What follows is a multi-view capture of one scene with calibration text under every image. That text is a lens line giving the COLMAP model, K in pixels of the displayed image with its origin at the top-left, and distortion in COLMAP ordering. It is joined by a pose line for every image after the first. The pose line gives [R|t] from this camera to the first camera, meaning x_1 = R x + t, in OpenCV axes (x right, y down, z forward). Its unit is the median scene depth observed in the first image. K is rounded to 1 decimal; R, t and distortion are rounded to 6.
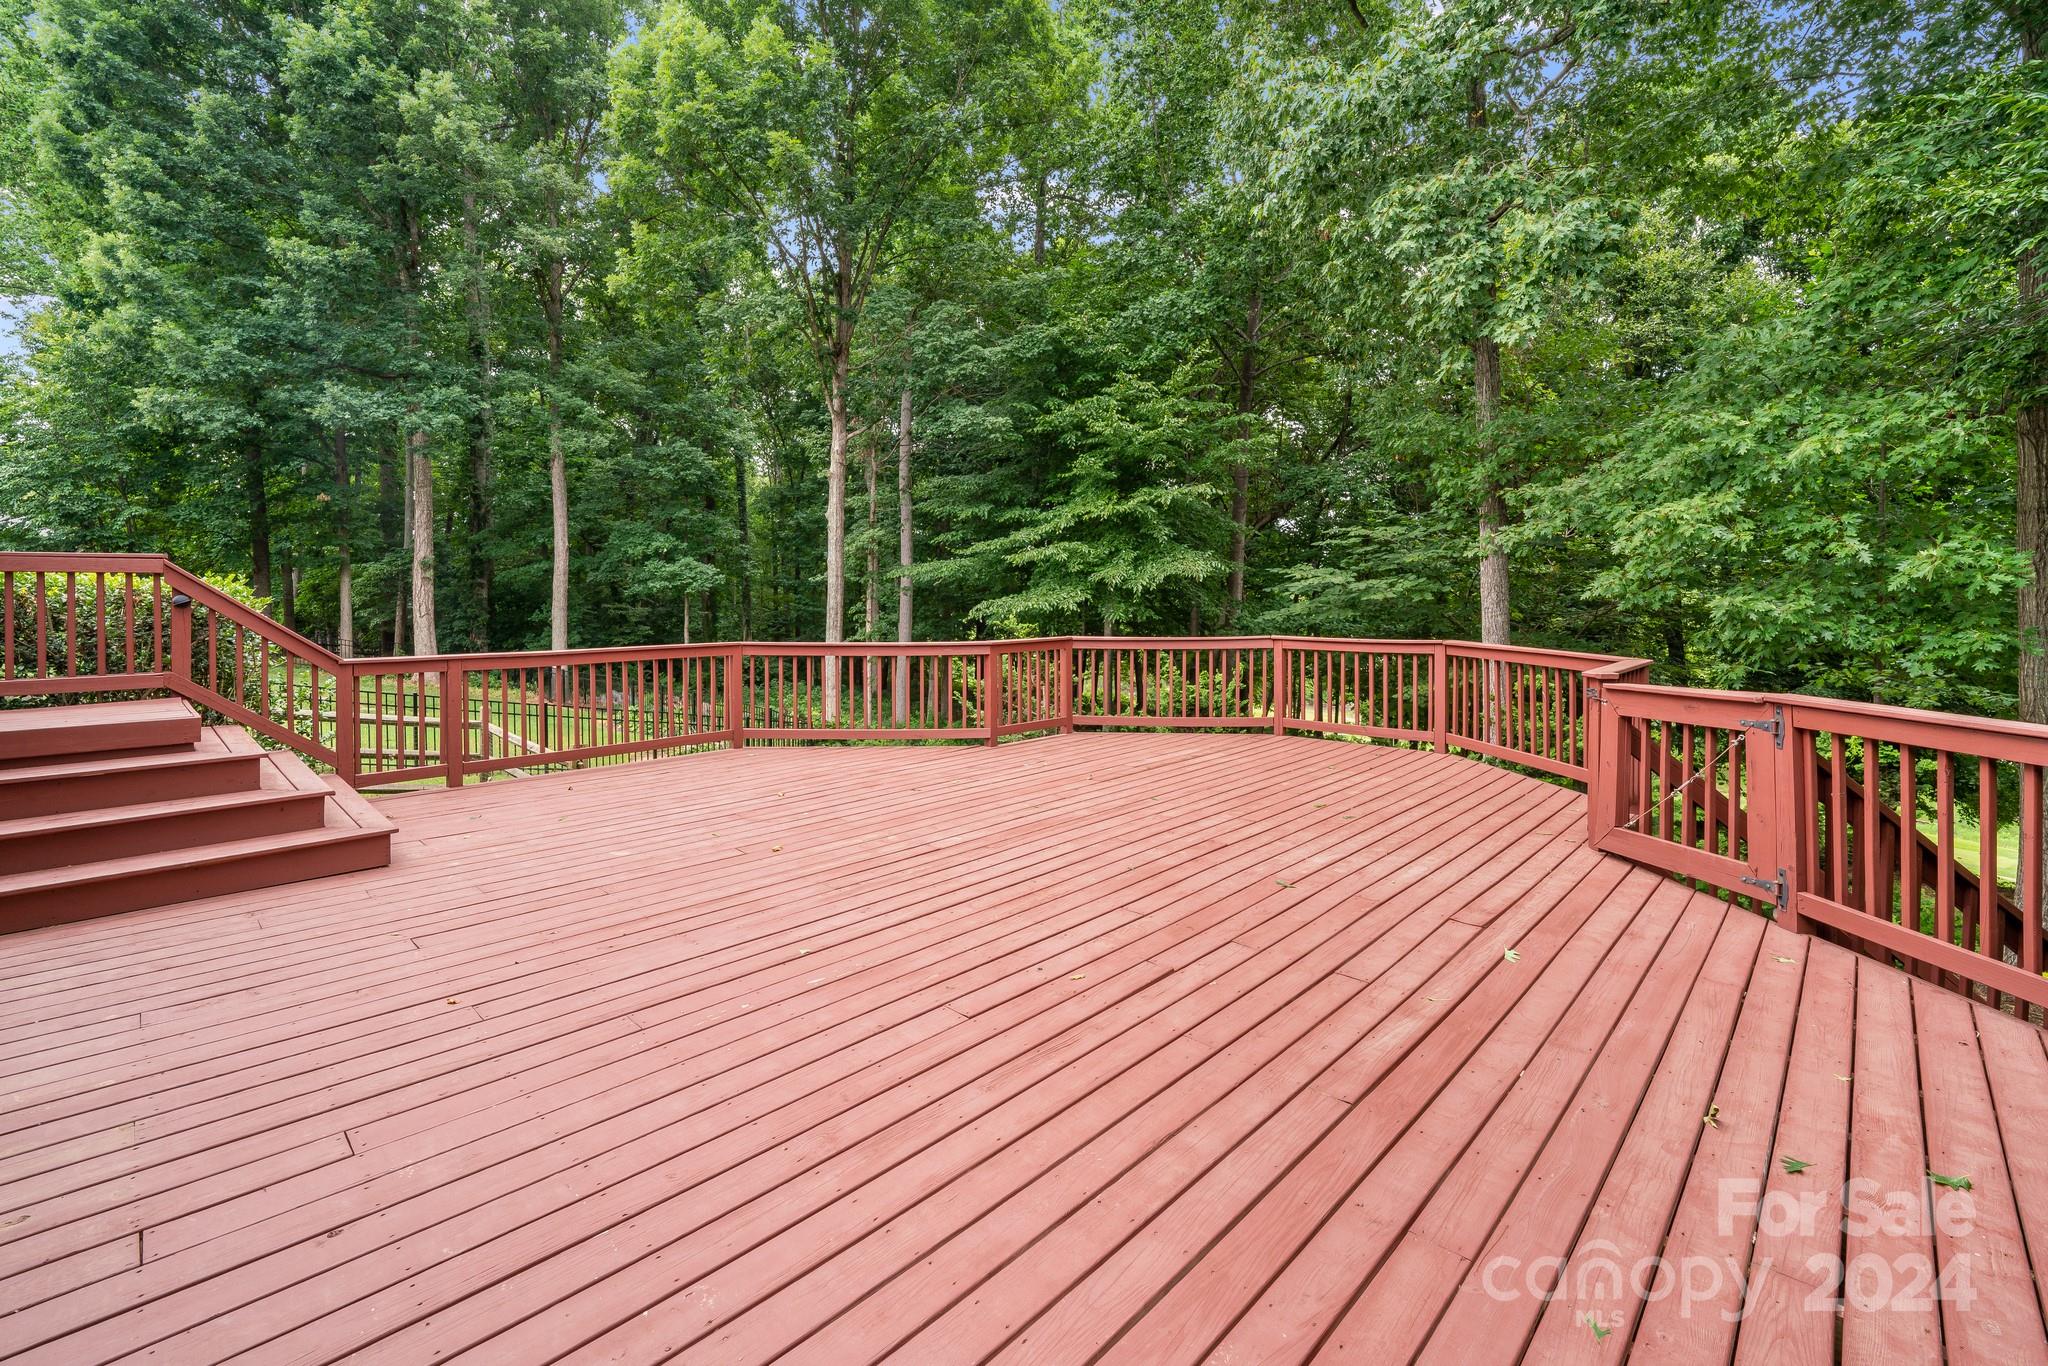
lens RADIAL K [[829.0, 0, 1023.4], [0, 829.0, 656.1], [0, 0, 1]] dist [-0.001764, -0.011883]
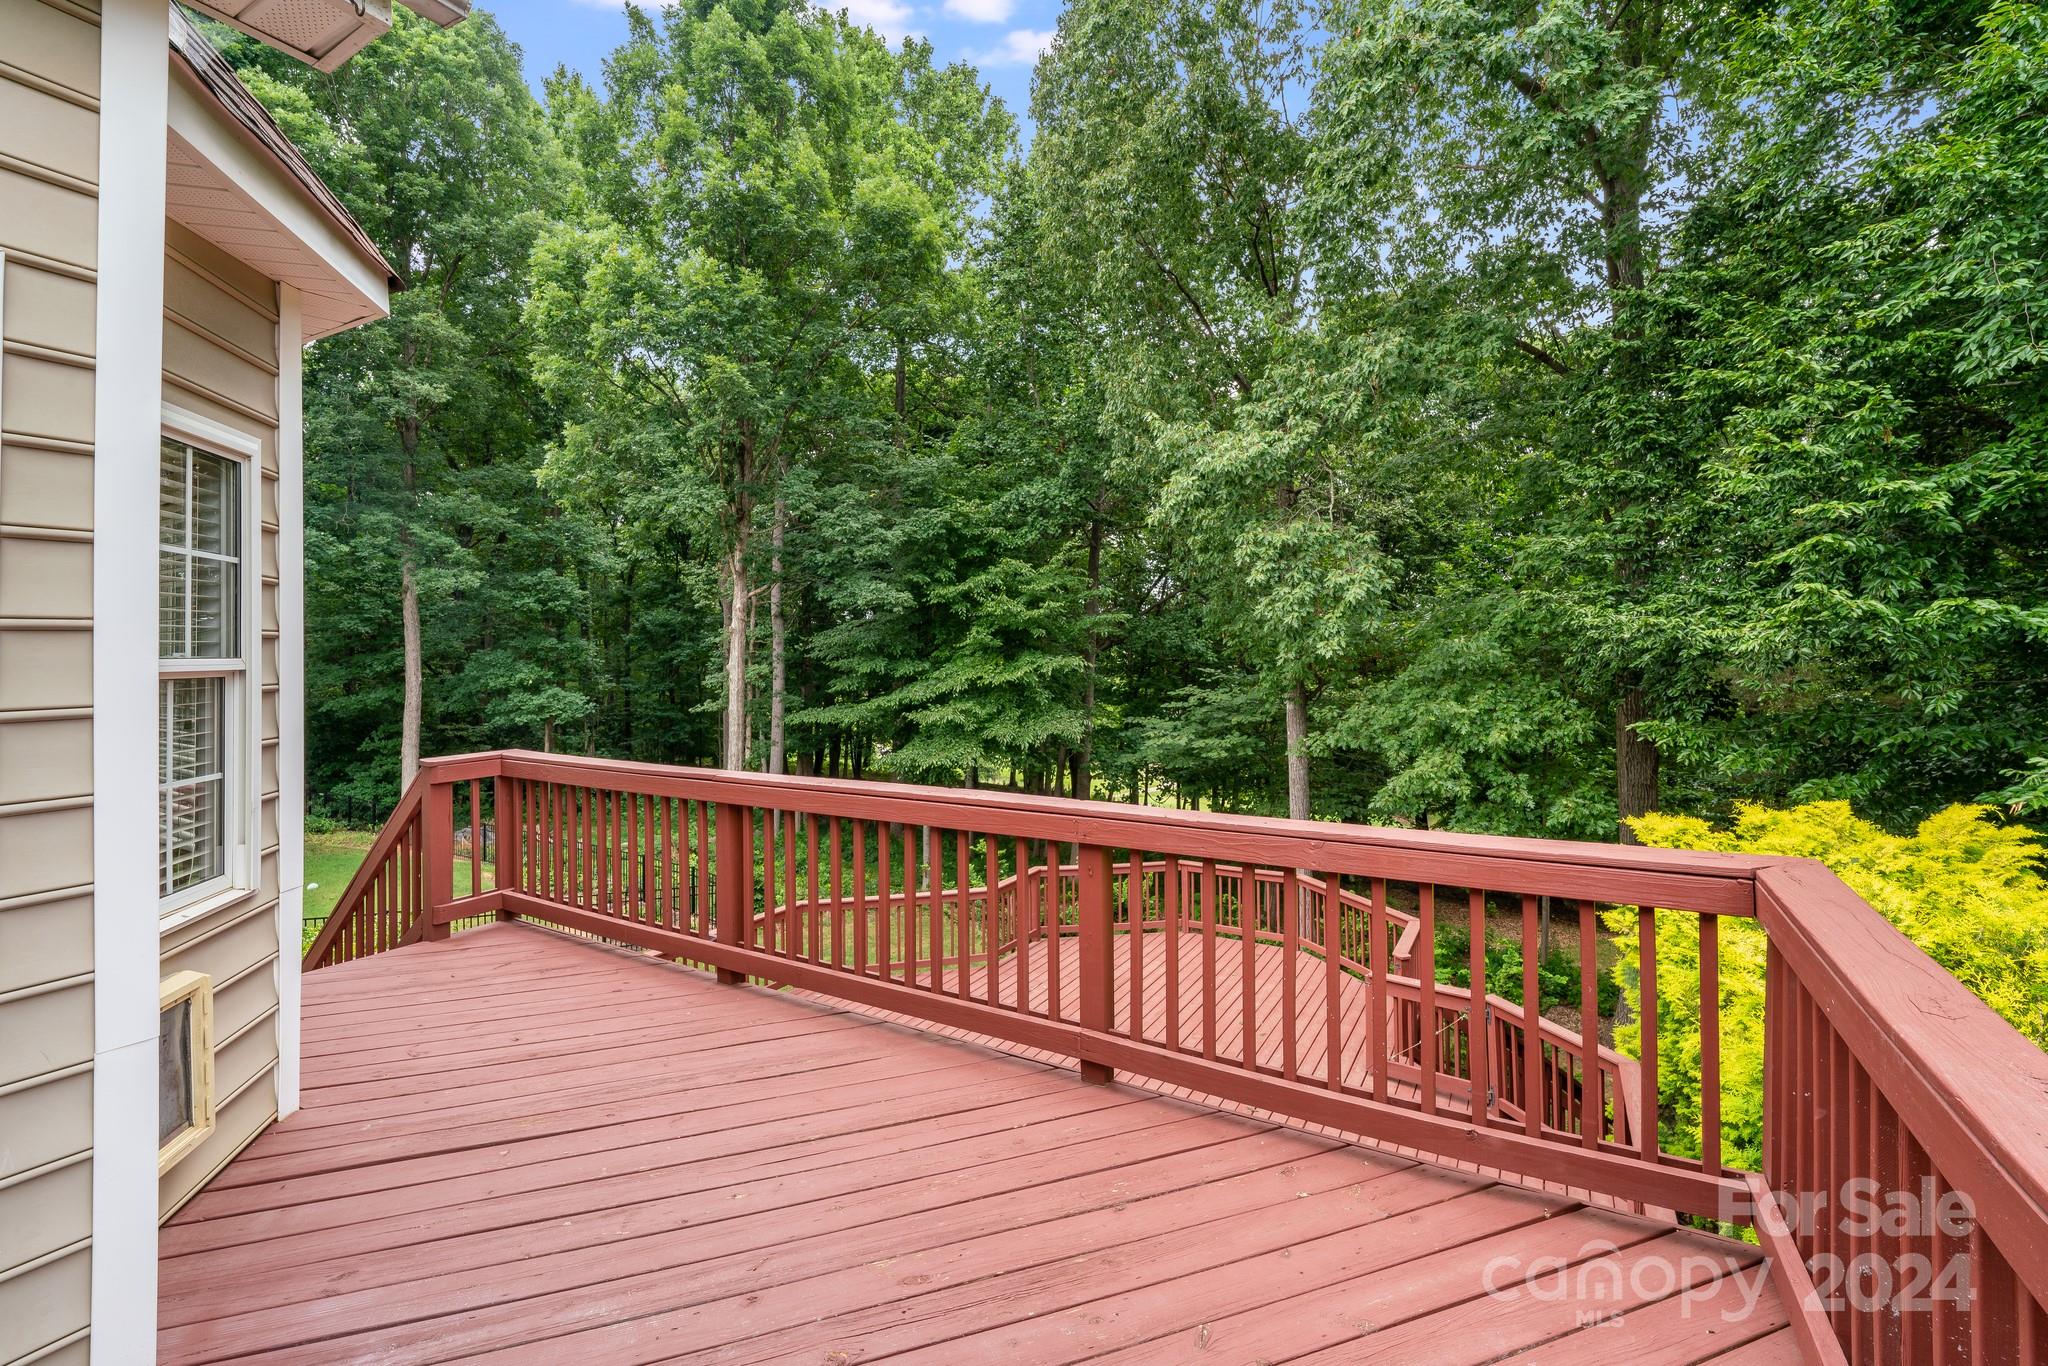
lens RADIAL K [[845.1, 0, 1029.4], [0, 845.1, 663.2], [0, 0, 1]] dist [-0.001079, -0.004696]
pose [[0.968429, -0.004348, 0.249251, -0.148632], [0.010998, 0.999620, -0.025296, -0.161460], [-0.249047, 0.027238, 0.968108, -0.163005]]
